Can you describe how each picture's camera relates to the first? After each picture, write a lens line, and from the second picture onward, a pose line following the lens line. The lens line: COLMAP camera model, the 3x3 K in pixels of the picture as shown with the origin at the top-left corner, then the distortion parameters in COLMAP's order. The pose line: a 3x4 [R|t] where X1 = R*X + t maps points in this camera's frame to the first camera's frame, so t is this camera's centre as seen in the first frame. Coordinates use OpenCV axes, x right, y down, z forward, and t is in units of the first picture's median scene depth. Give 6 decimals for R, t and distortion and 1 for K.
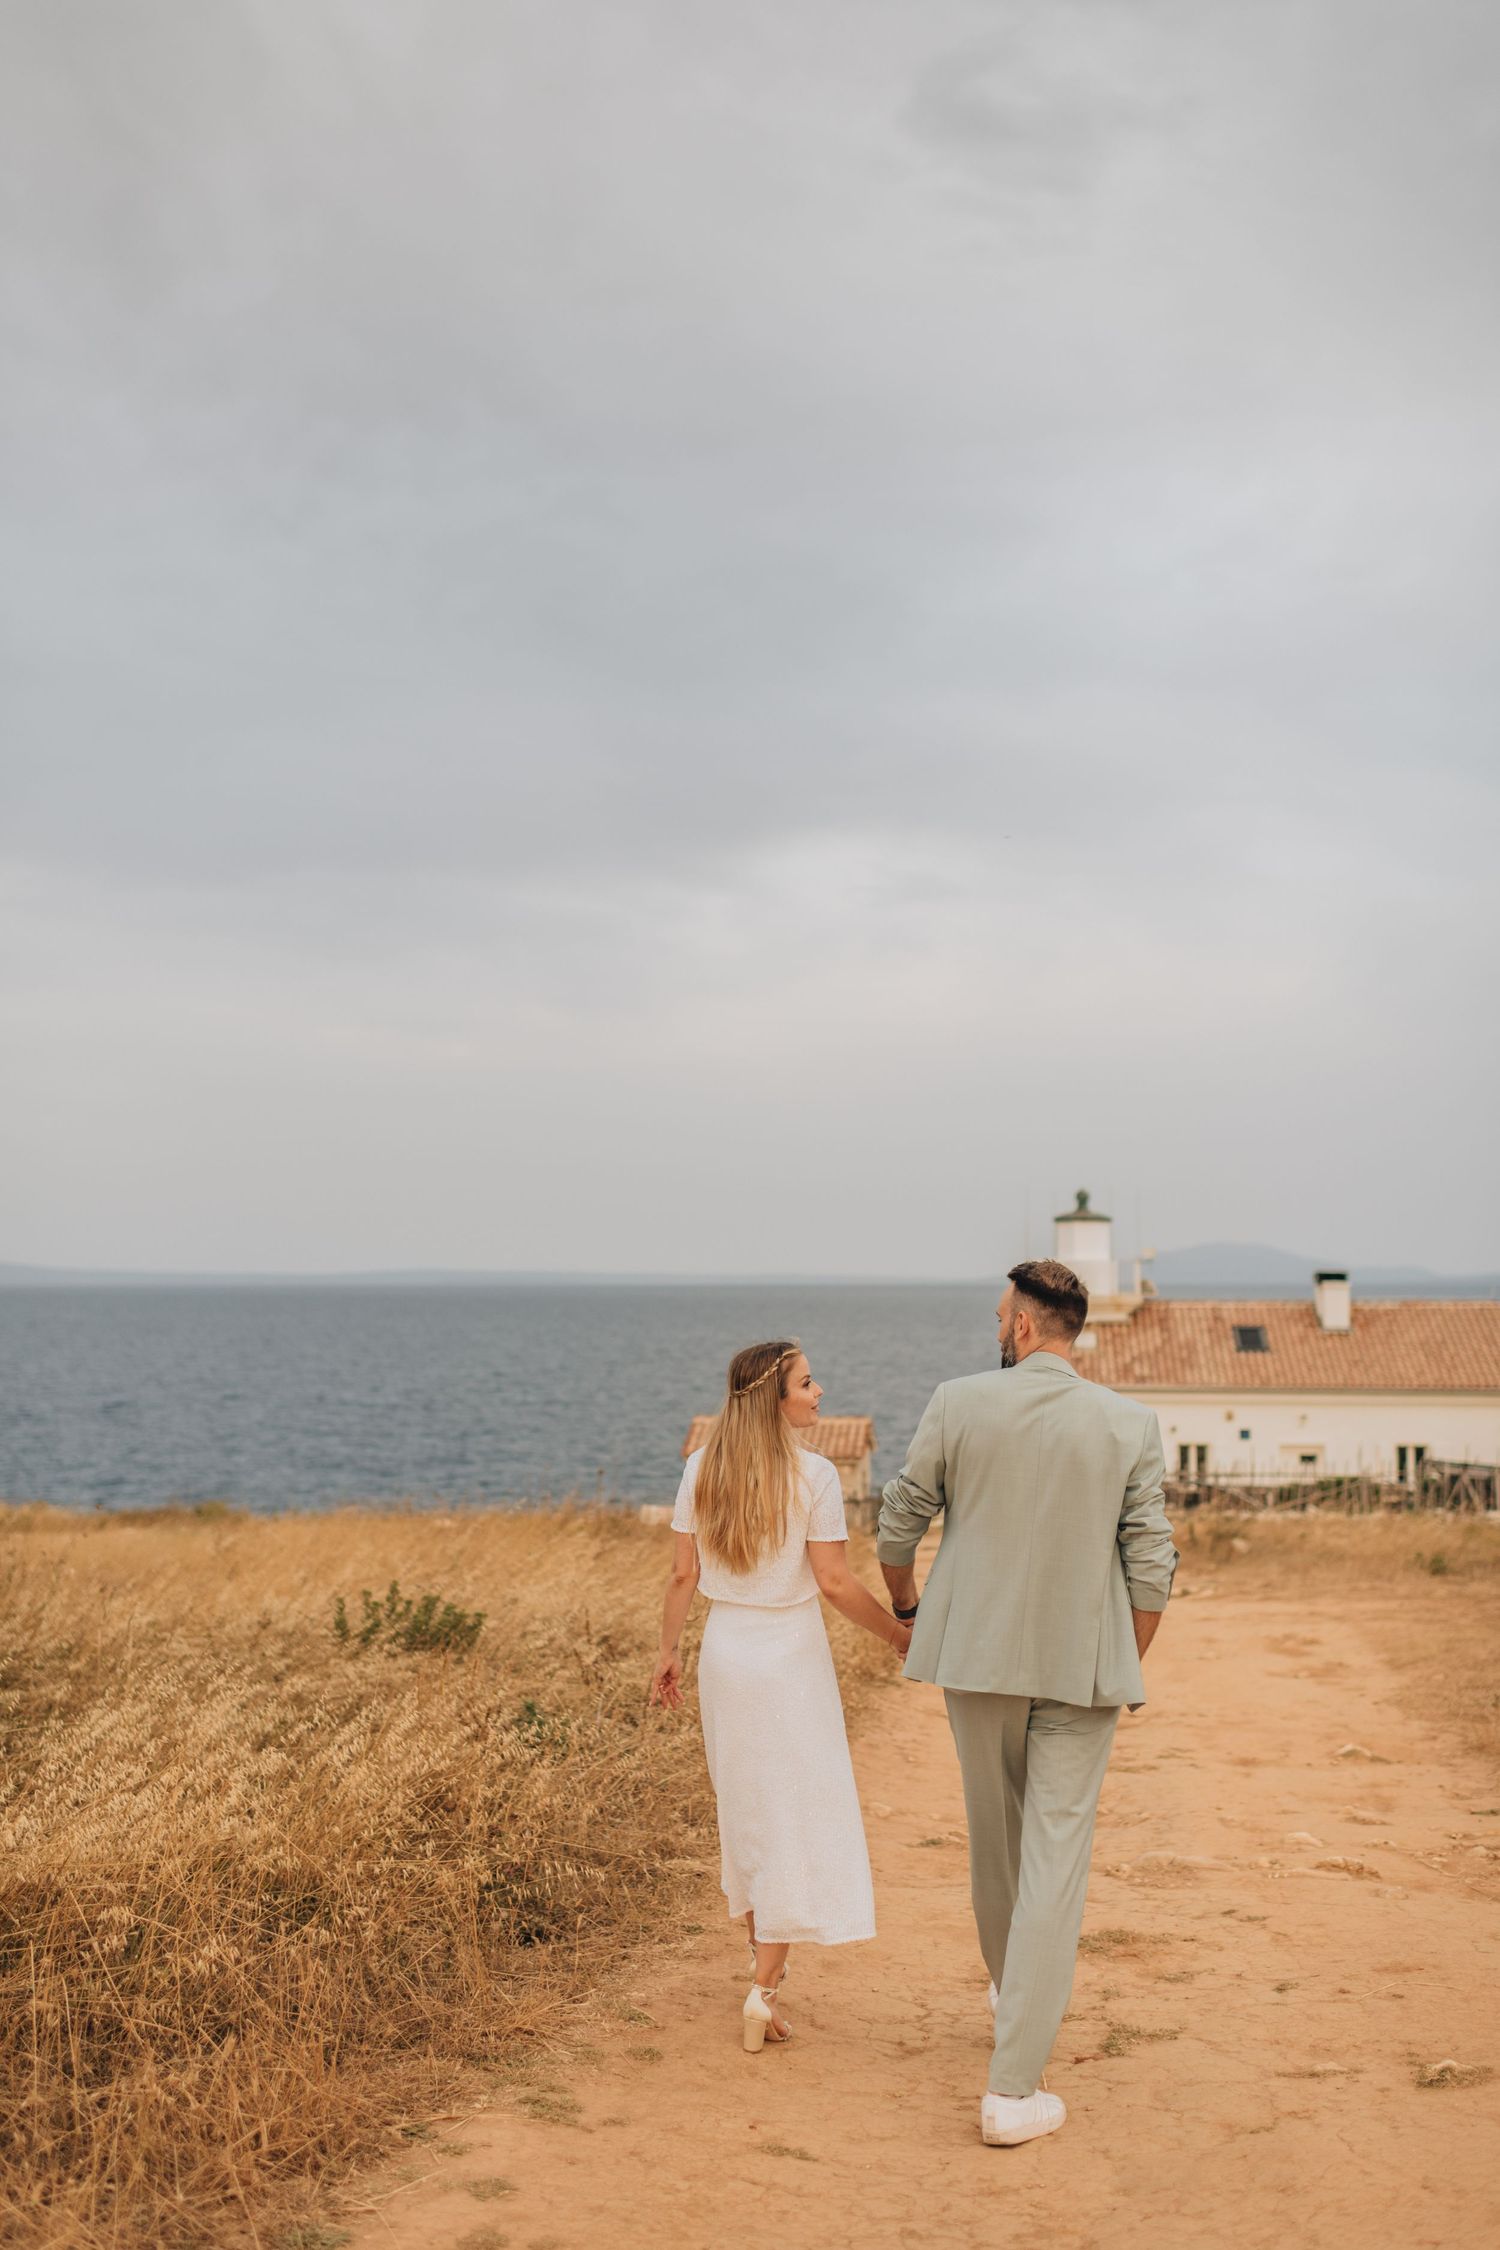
lens RADIAL K [[2343.7, 0, 756.0], [0, 2343.7, 1107.7], [0, 0, 1]] dist [-0.013179, 0.000000]
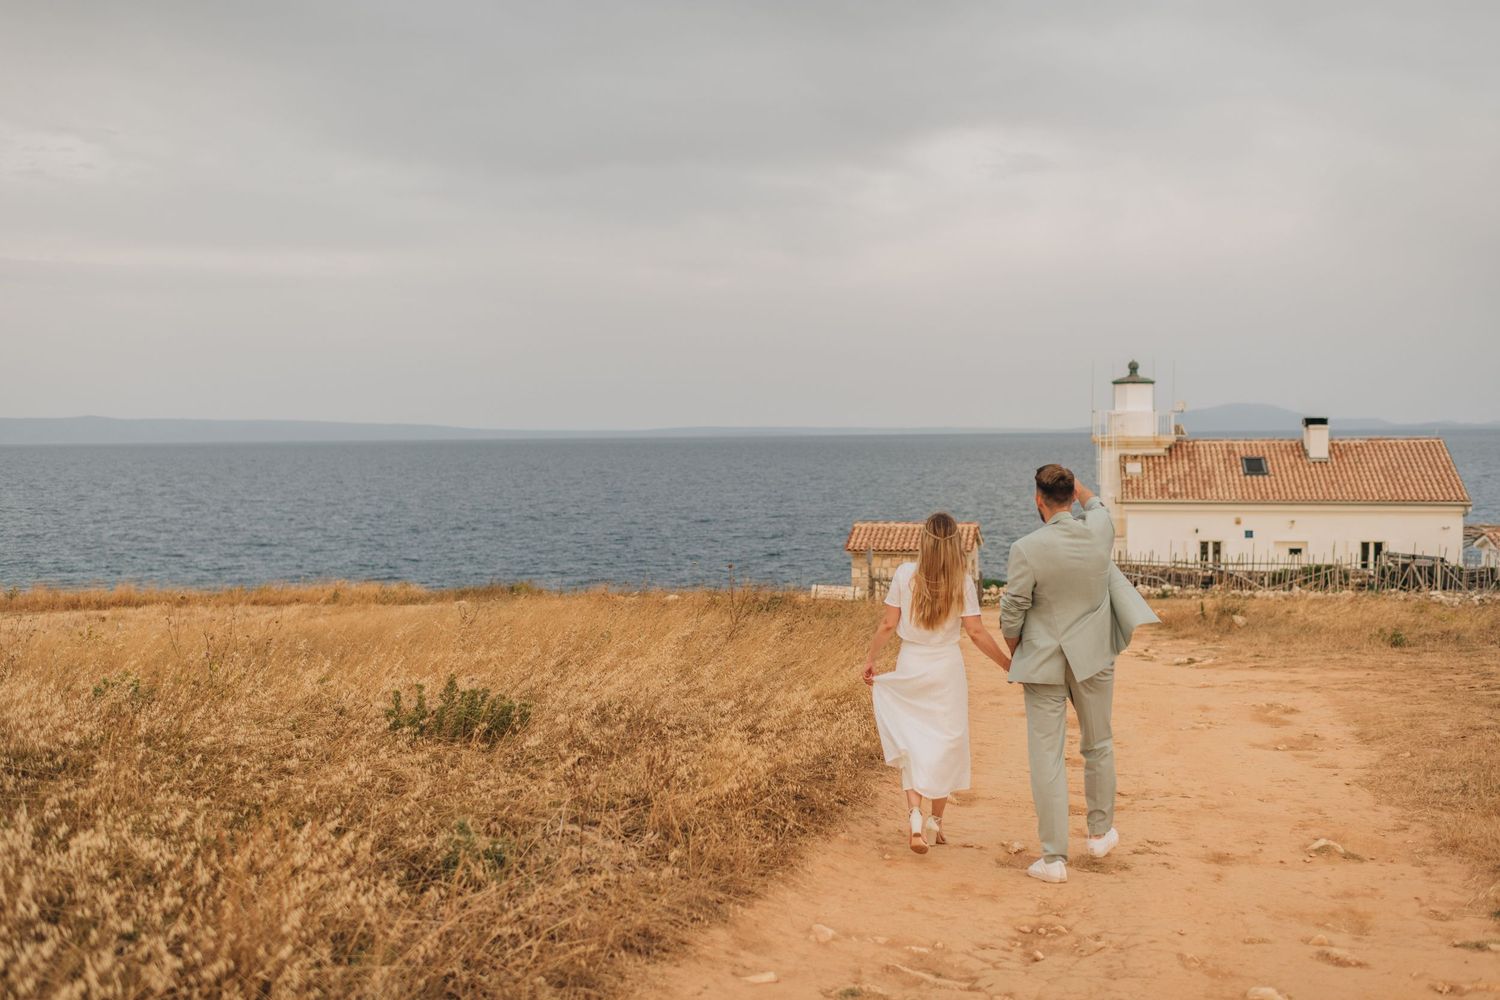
lens RADIAL K [[1562.4, 0, 742.2], [0, 1562.4, 505.5], [0, 0, 1]] dist [-0.013179, 0.000000]
pose [[0.993726, -0.005064, -0.111731, 0.026494], [0.018447, 0.992714, 0.119078, 0.012962], [0.110314, -0.120392, 0.986578, 0.107532]]
